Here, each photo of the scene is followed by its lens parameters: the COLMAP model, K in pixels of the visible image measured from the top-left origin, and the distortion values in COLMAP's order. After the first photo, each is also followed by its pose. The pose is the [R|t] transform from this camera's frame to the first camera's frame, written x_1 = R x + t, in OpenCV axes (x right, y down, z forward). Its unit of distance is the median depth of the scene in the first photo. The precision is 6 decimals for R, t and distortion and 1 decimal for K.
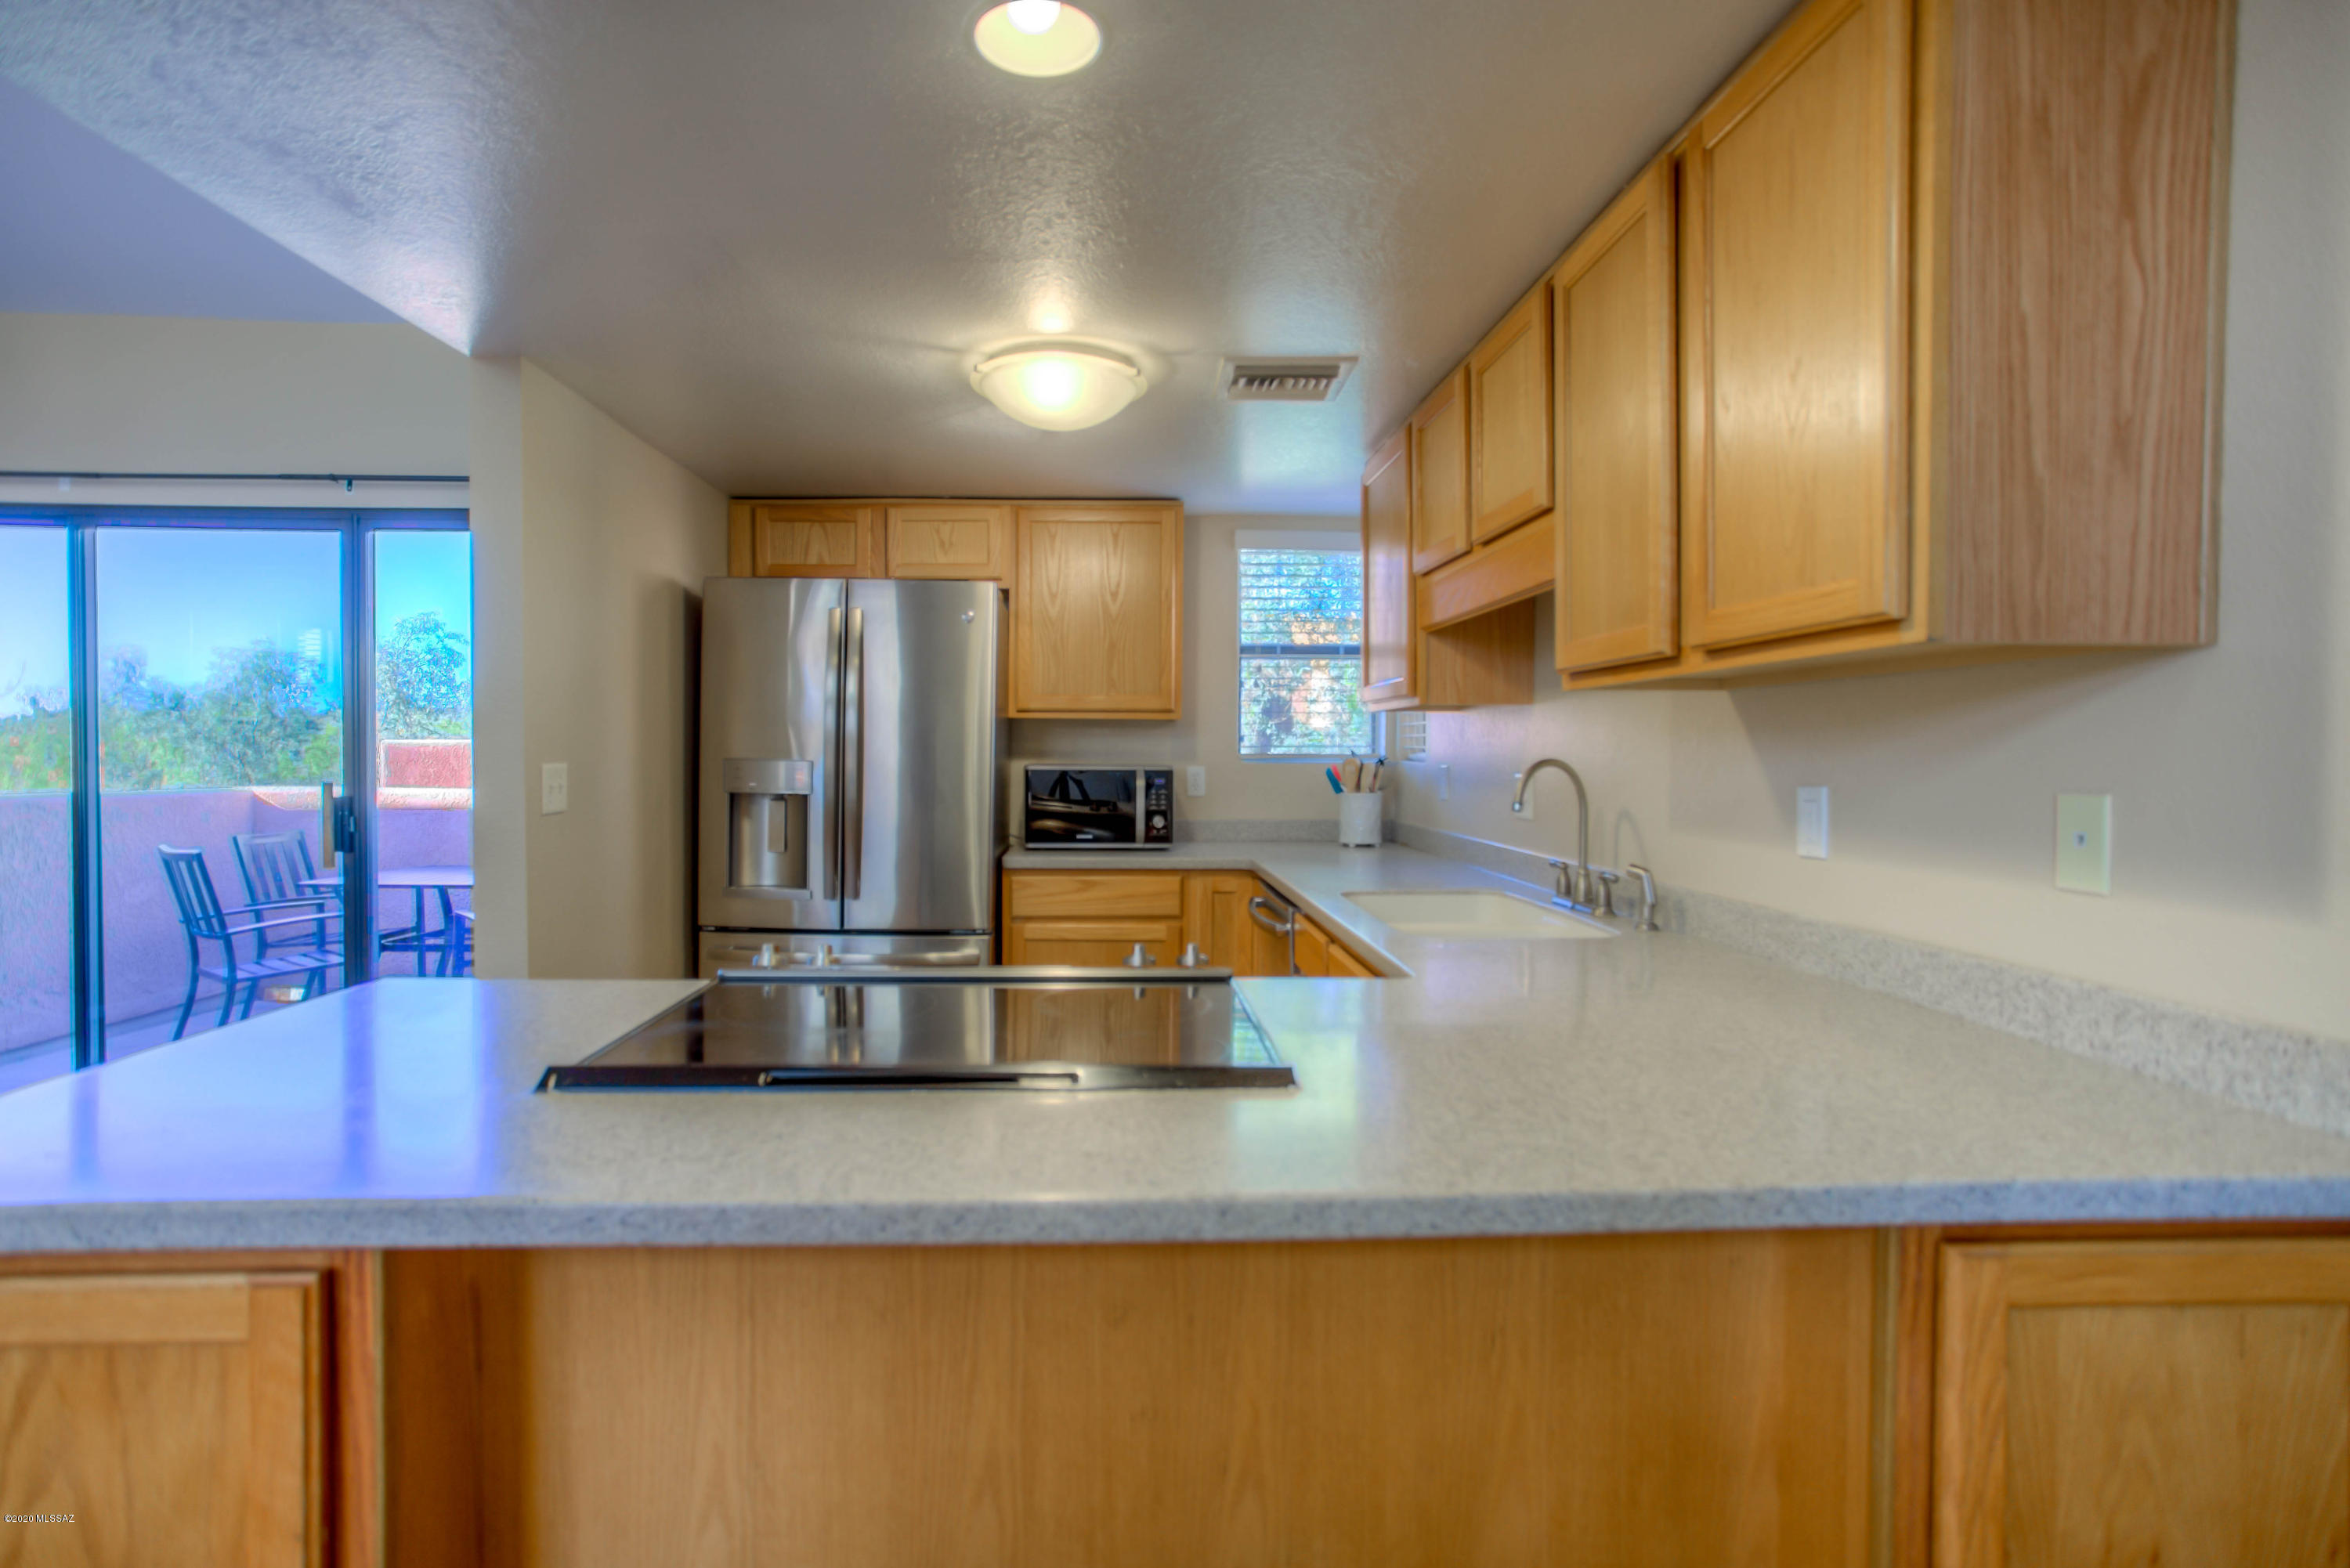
lens RADIAL K [[1175.5, 0, 1174.8], [0, 1175.5, 742.2], [0, 0, 1]] dist [-0.043457, 0.025288]
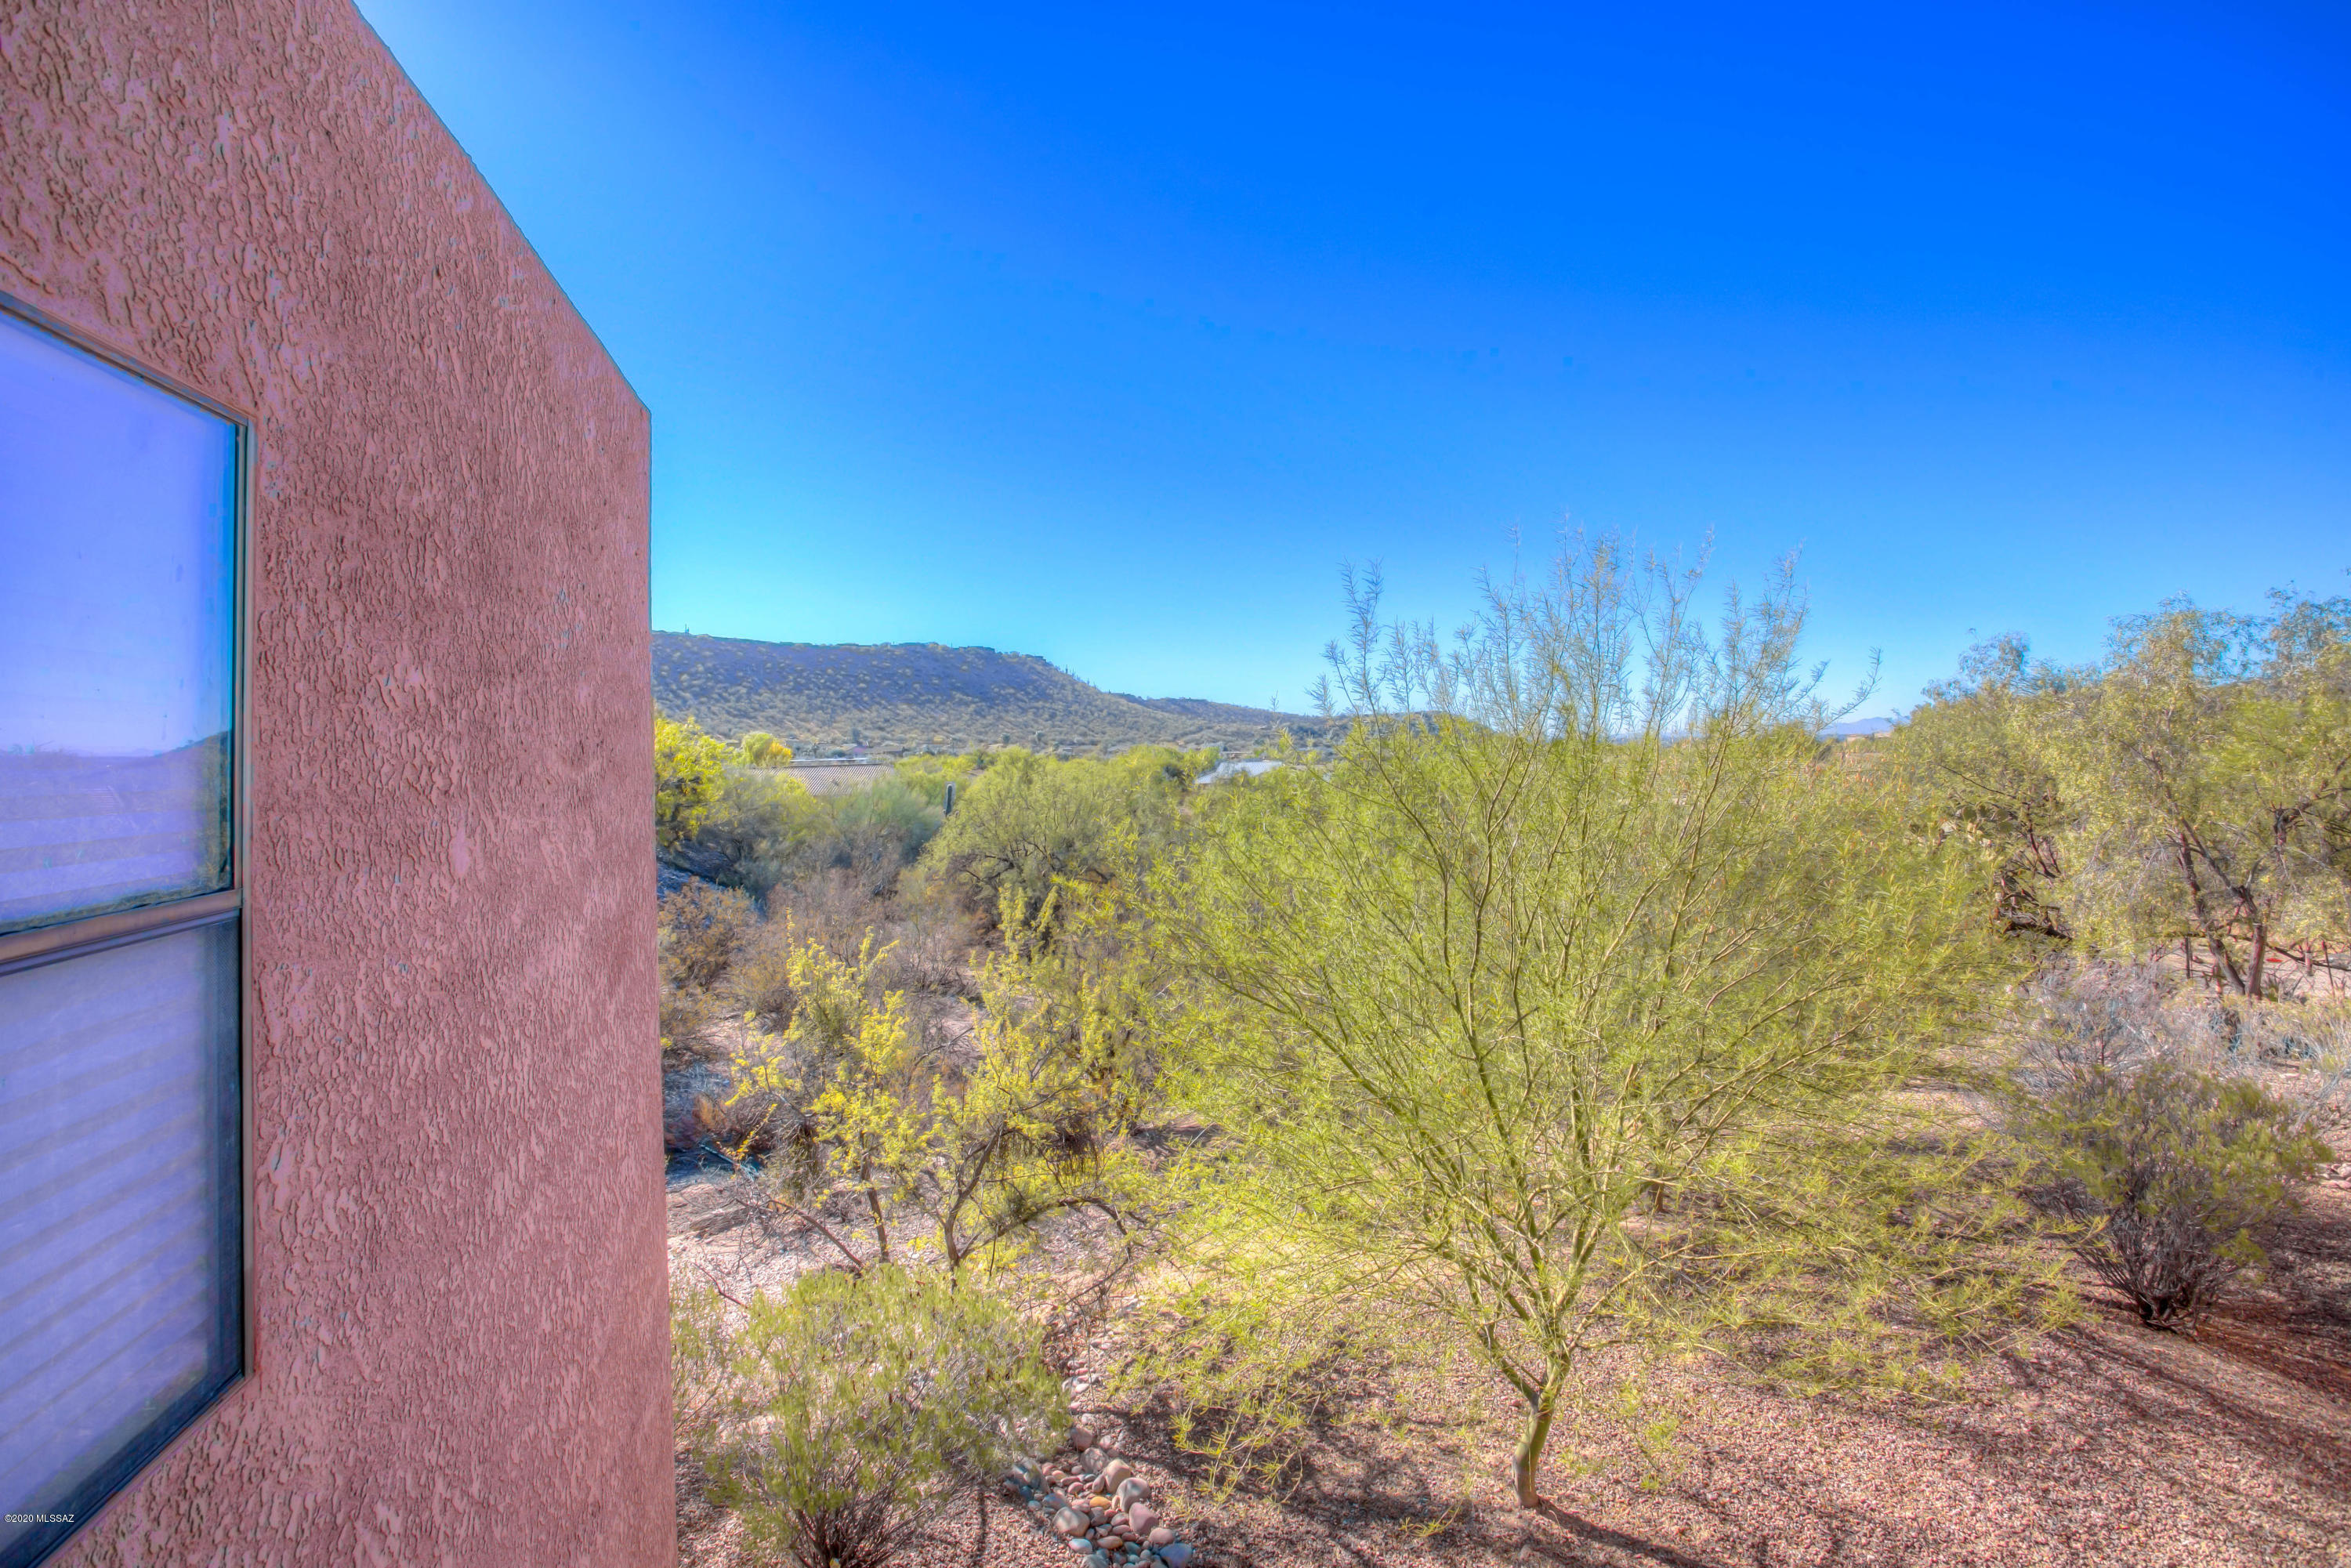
lens RADIAL K [[1176.1, 0, 1133.8], [0, 1176.1, 656.9], [0, 0, 1]] dist [-0.043457, 0.025288]
pose [[0.180247, -0.073819, -0.980847, -1.144075], [0.015841, 0.997268, -0.072144, -0.060012], [0.983494, -0.002534, 0.180924, 1.277786]]
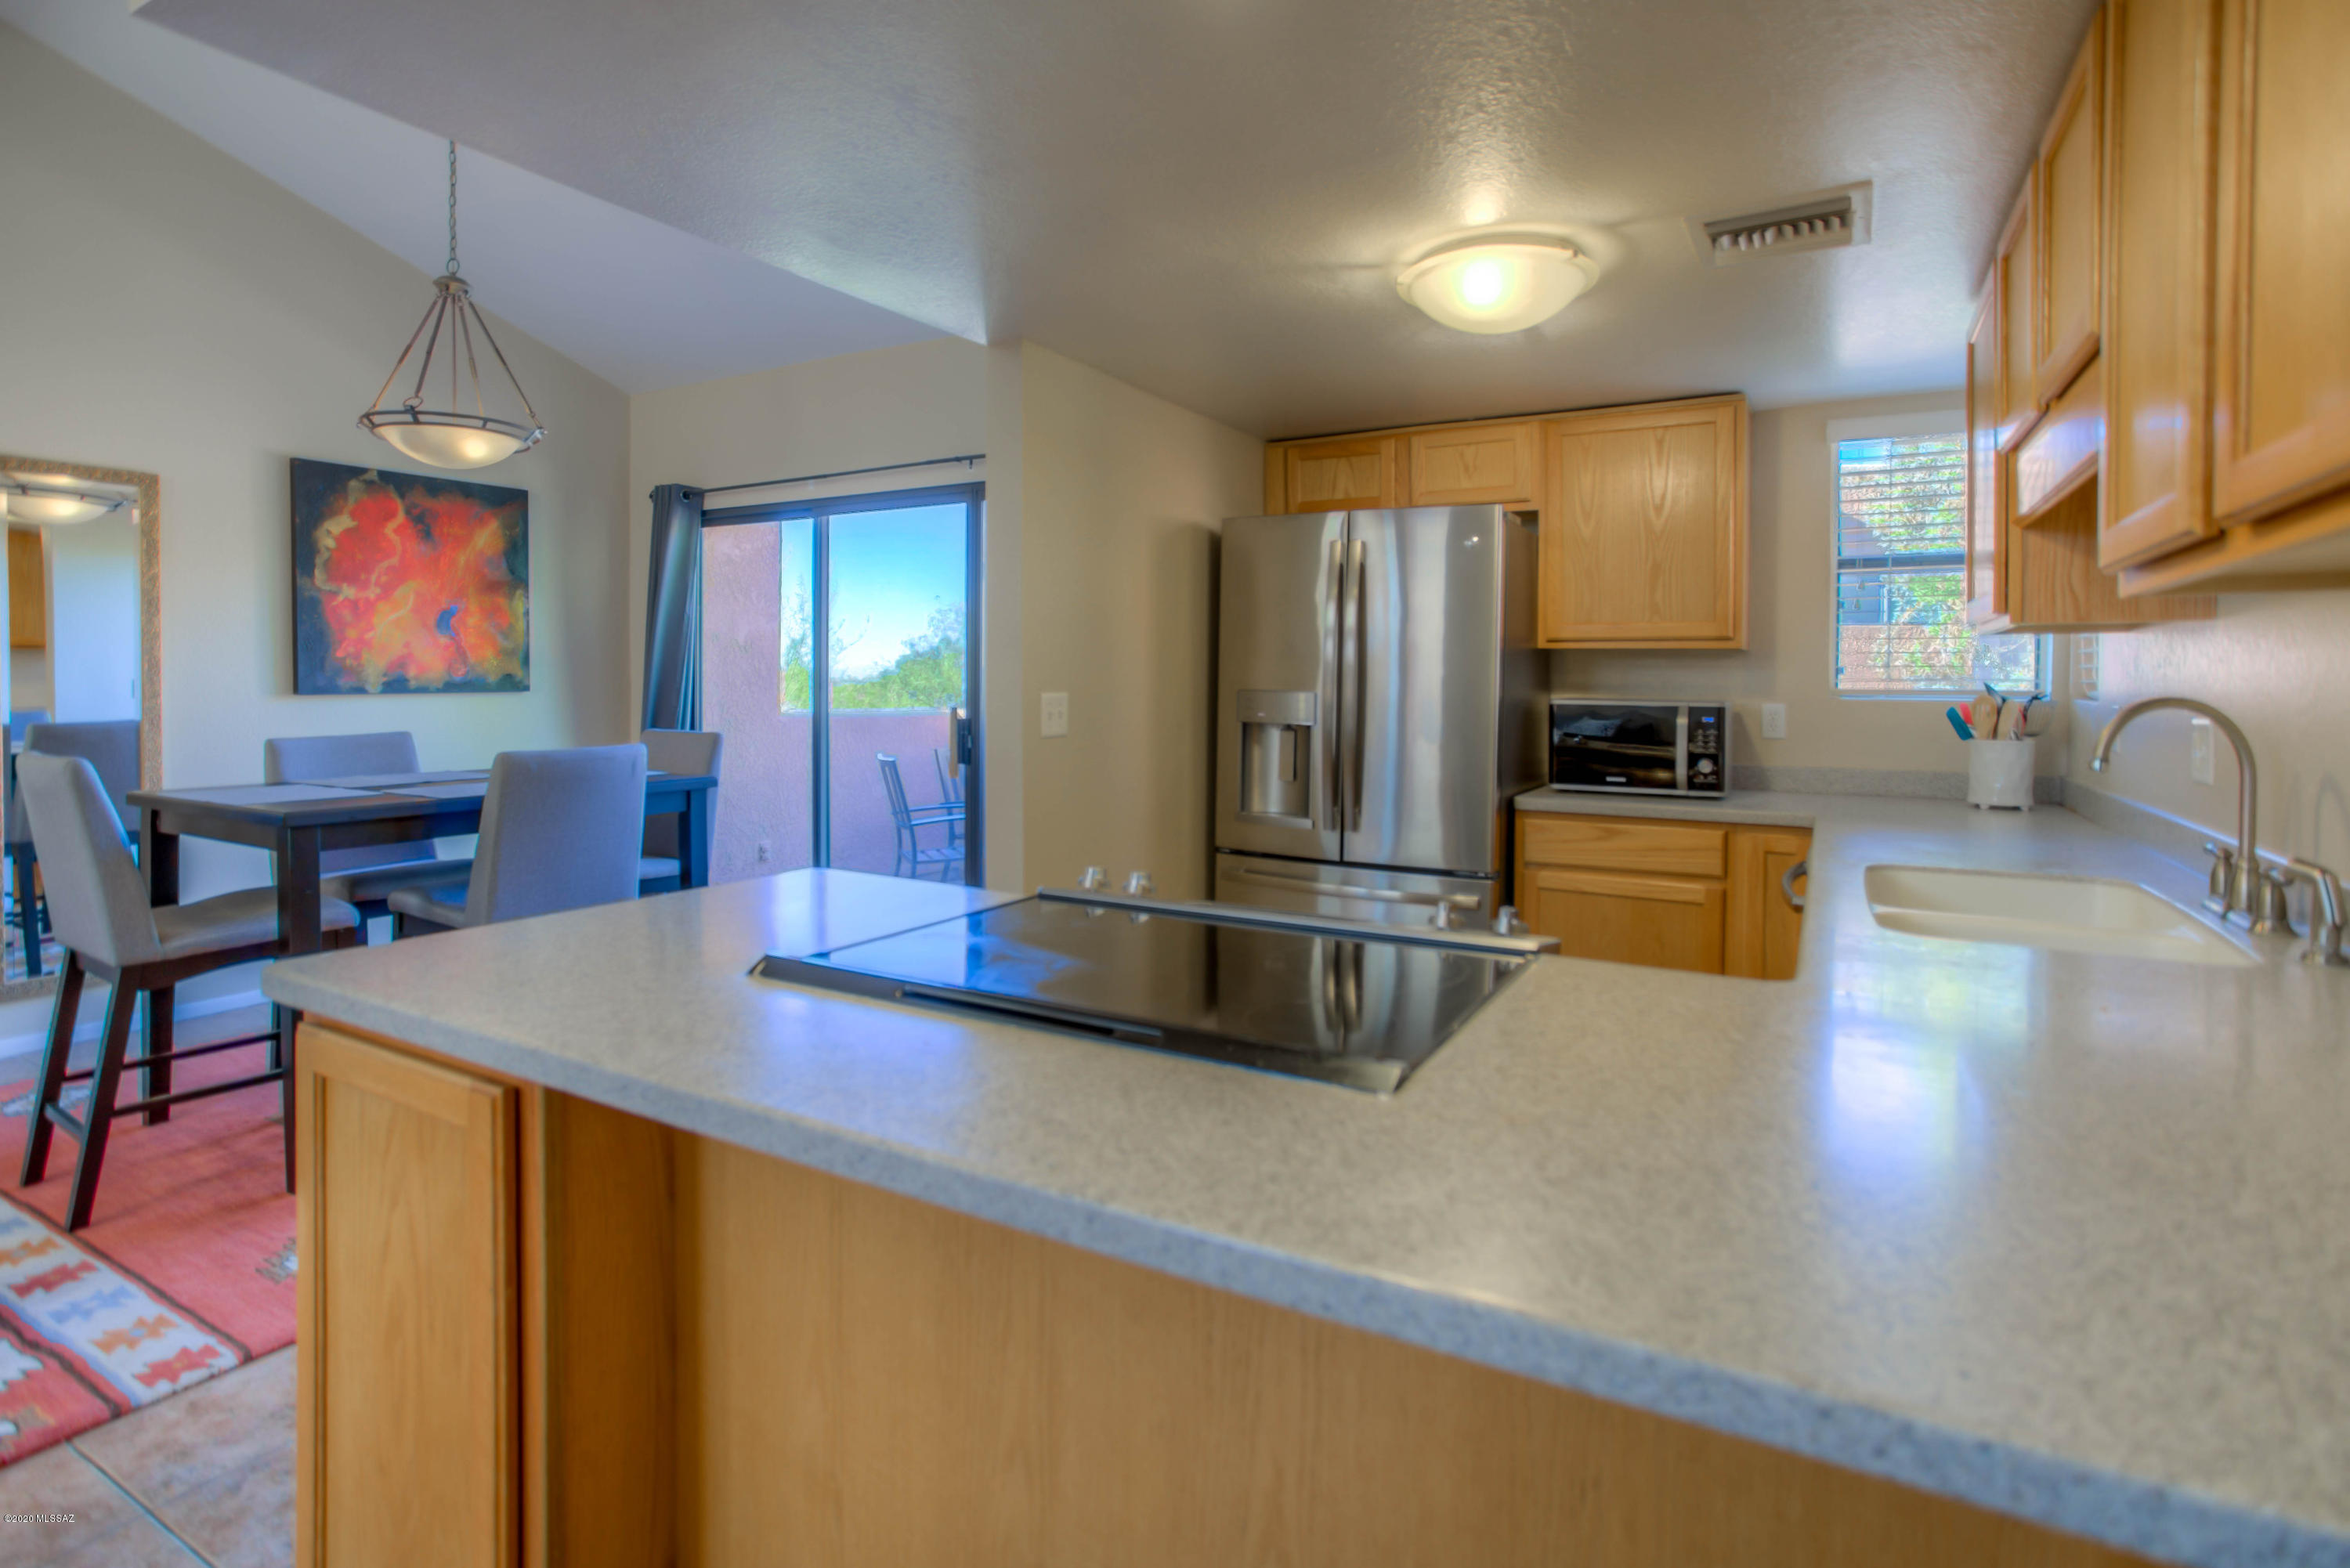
lens RADIAL K [[1175.5, 0, 1193.6], [0, 1175.5, 674.8], [0, 0, 1]] dist [-0.043457, 0.025288]
pose [[0.844528, -0.000561, -0.535511, 0.137602], [0.000136, 1.000000, -0.000833, 0.000886], [0.535511, 0.000631, 0.844528, 0.077467]]
